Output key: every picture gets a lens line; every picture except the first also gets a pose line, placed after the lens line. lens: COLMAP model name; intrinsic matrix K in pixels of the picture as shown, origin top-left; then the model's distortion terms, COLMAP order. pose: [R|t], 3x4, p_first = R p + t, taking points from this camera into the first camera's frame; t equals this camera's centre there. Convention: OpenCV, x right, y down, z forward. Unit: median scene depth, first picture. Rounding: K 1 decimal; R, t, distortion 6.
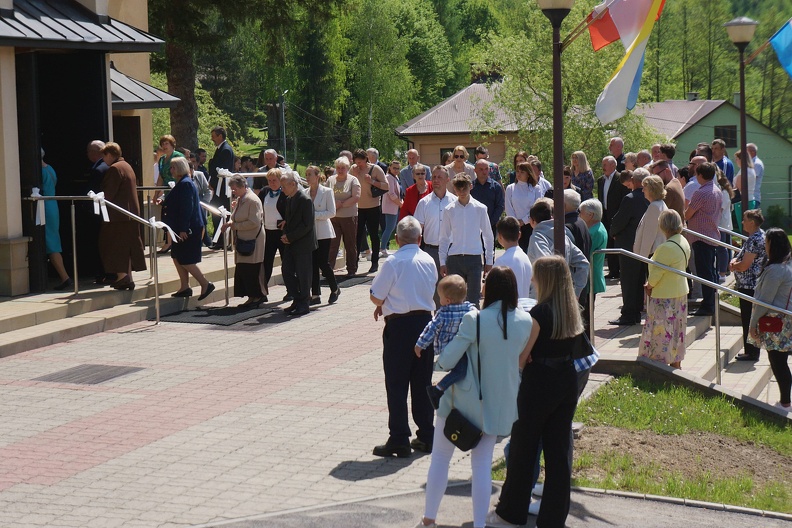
lens RADIAL K [[1847.6, 0, 396.0], [0, 1847.6, 264.0], [0, 0, 1]] dist [0.099008, -0.527124]
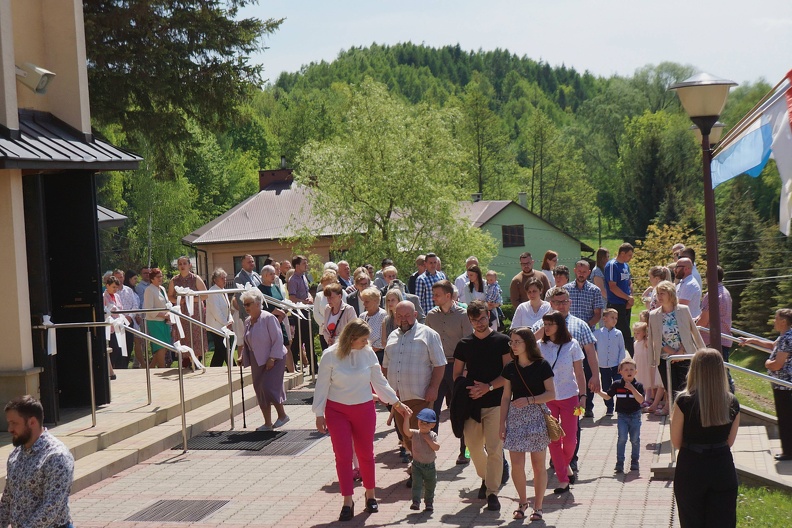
lens RADIAL K [[1847.6, 0, 396.0], [0, 1847.6, 264.0], [0, 0, 1]] dist [0.099008, -0.527124]
pose [[0.989515, -0.034109, 0.140342, -0.148785], [0.041989, 0.997681, -0.053577, -0.008861], [-0.138189, 0.058908, 0.988652, 0.031570]]
